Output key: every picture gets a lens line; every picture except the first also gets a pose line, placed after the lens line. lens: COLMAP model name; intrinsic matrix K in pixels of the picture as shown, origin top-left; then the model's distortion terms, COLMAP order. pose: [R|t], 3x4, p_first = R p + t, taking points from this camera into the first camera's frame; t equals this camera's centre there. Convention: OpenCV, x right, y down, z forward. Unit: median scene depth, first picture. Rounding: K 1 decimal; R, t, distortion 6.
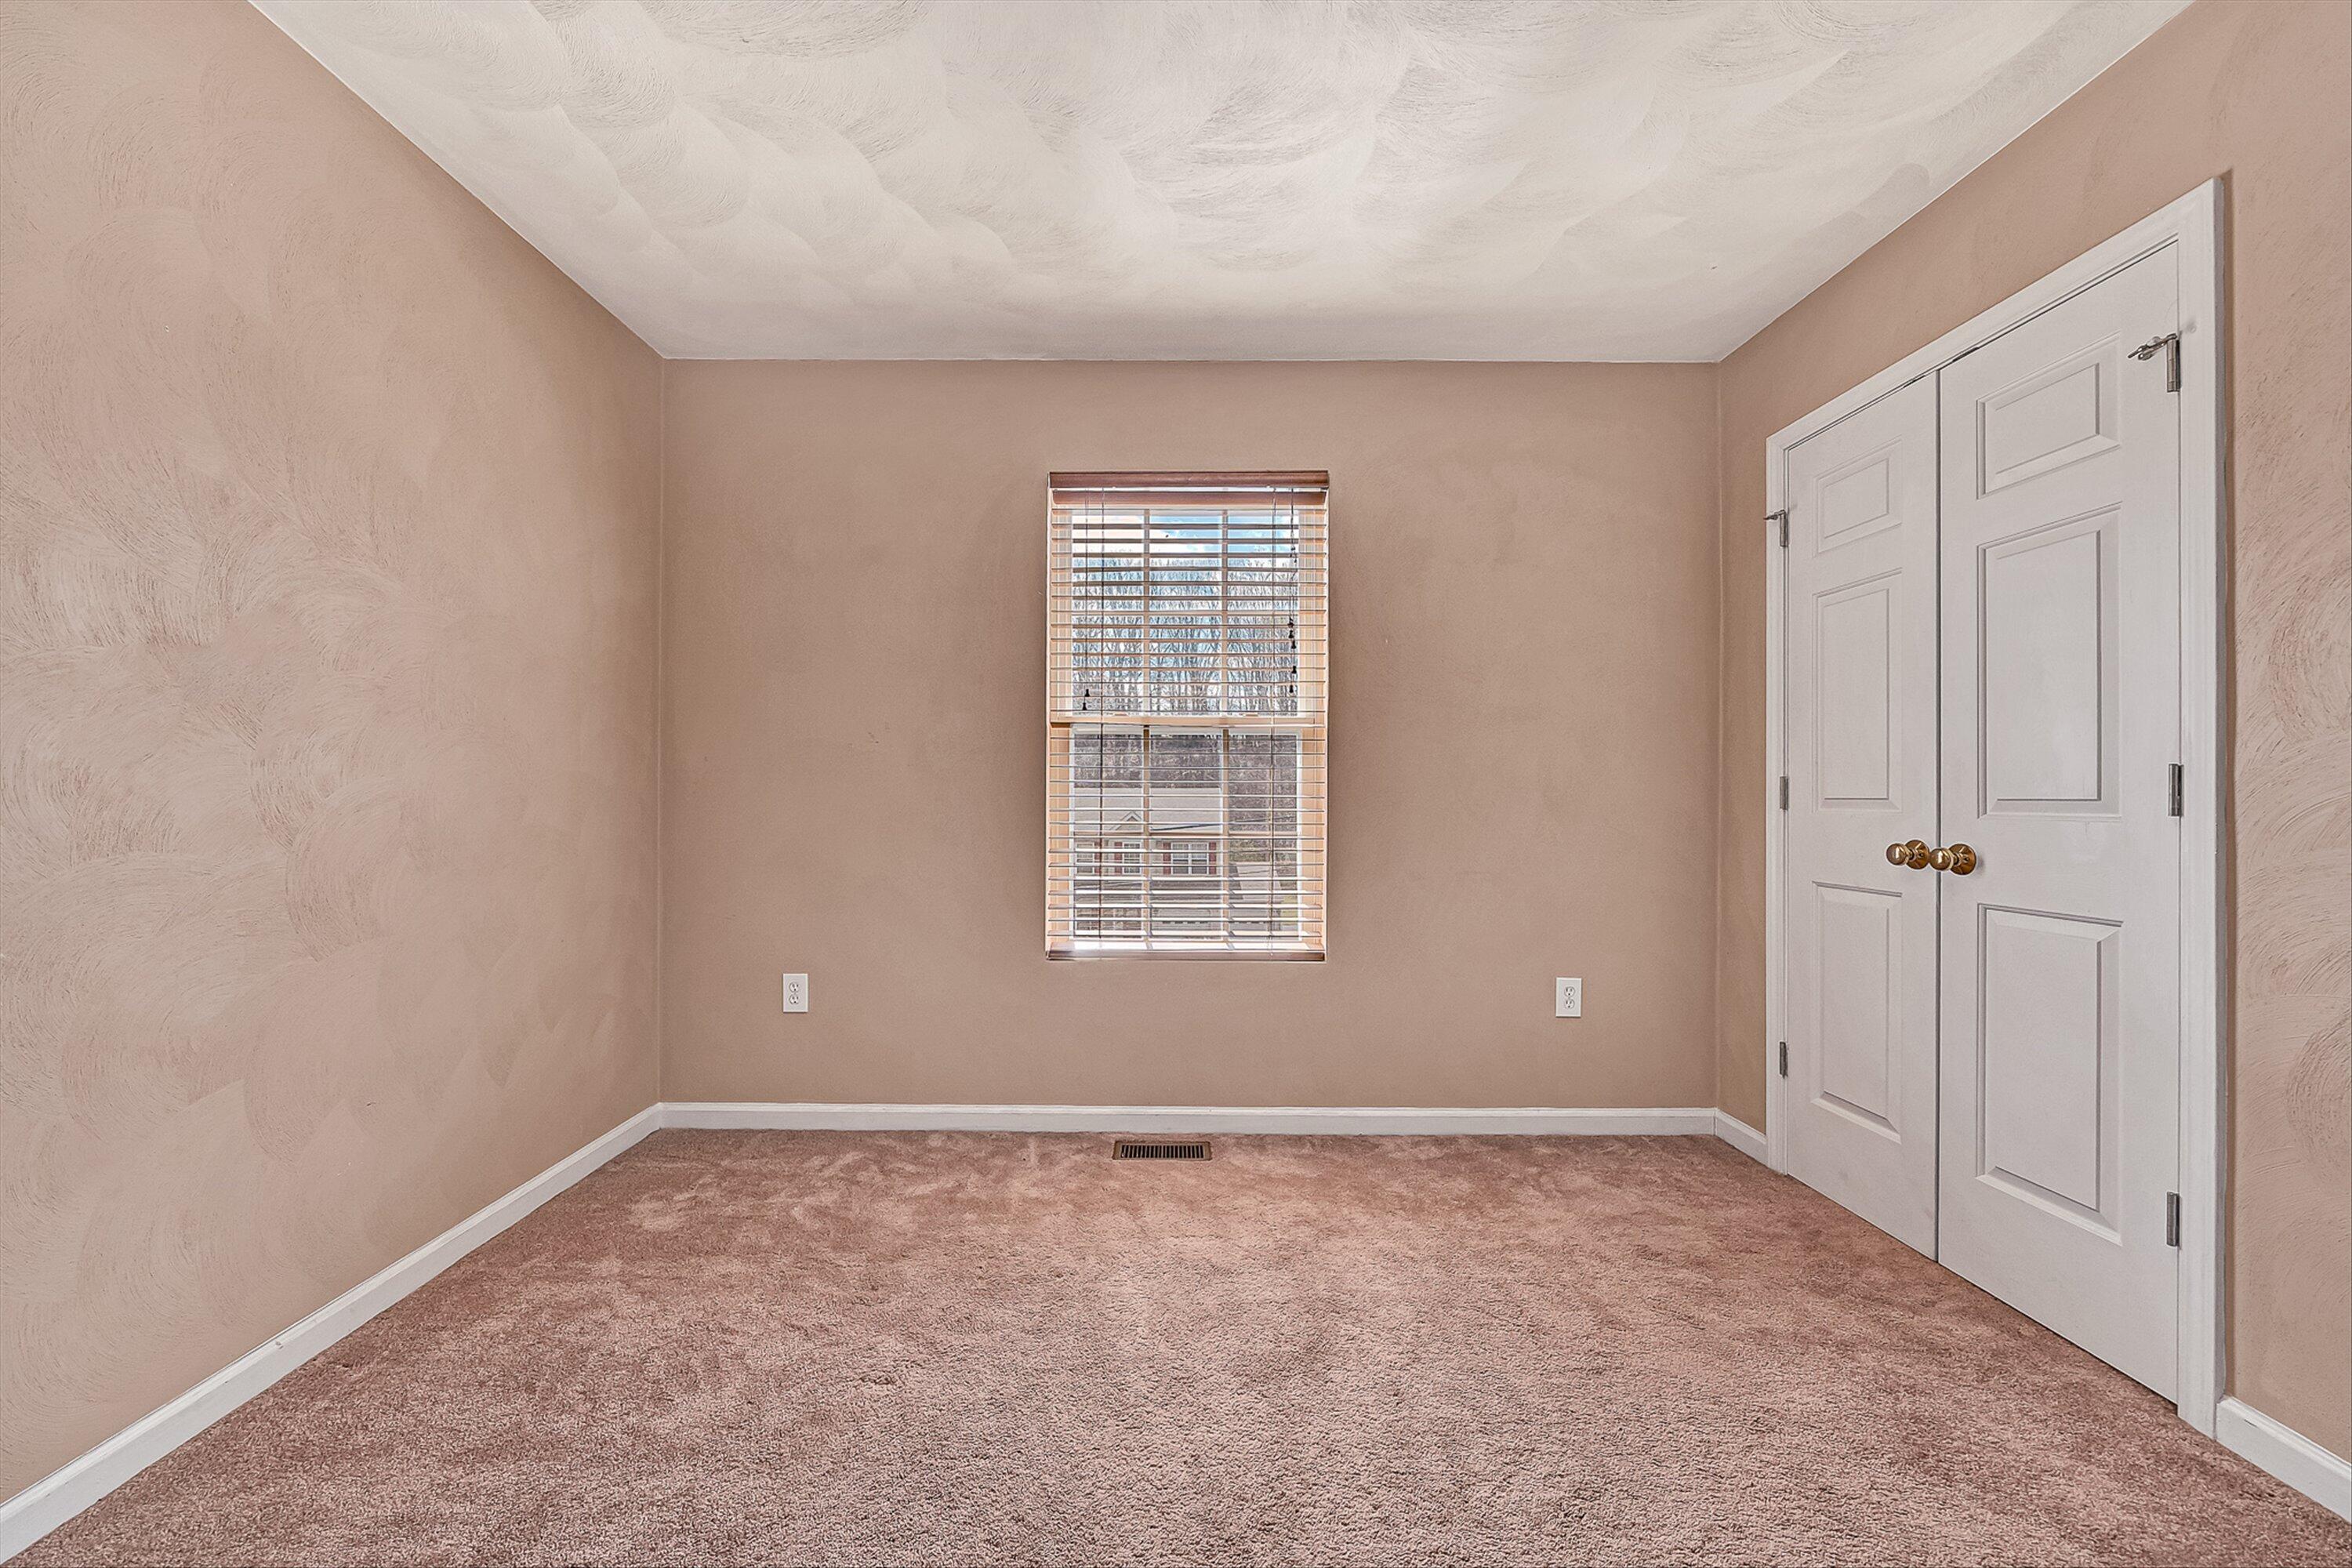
lens RADIAL K [[866.5, 0, 1179.6], [0, 866.5, 785.8], [0, 0, 1]] dist [-0.005507, -0.000236]
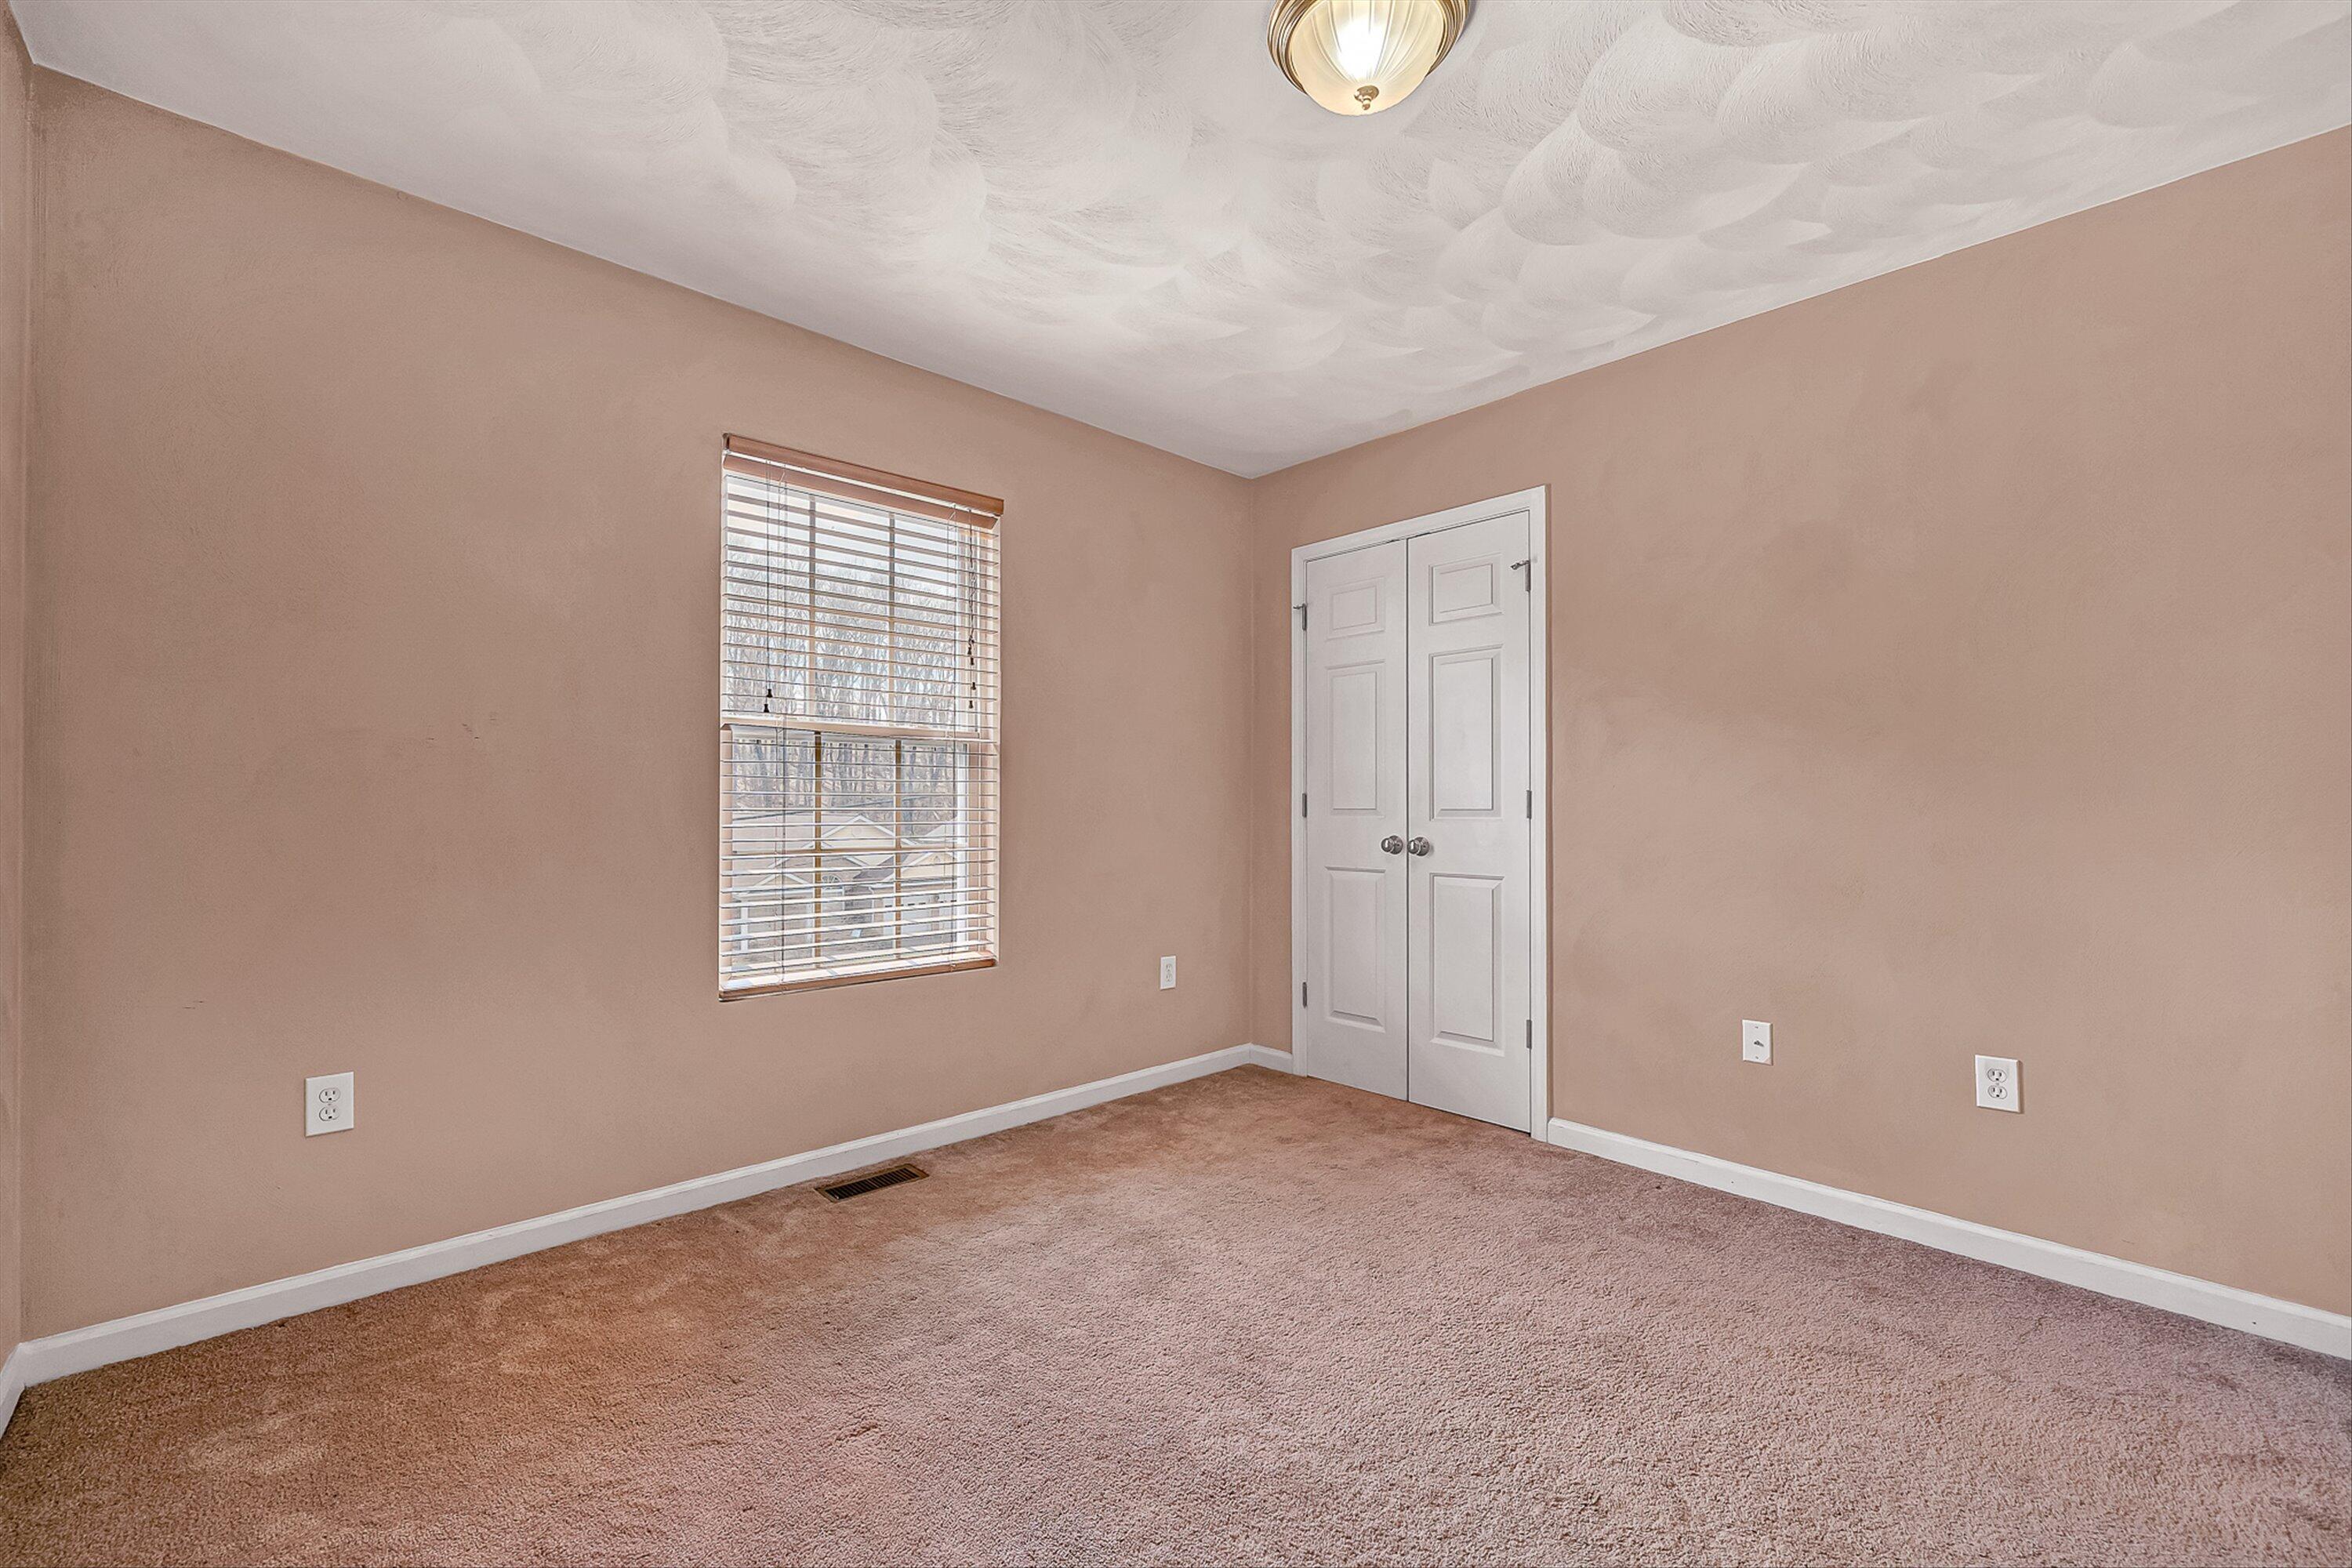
lens RADIAL K [[982.8, 0, 1174.6], [0, 982.8, 789.3], [0, 0, 1]] dist [-0.002644, 0.000001]
pose [[0.723354, 0.008918, 0.690419, -0.587220], [-0.005933, 0.999960, -0.006700, -0.005879], [-0.690452, 0.000750, 0.723378, -0.010892]]
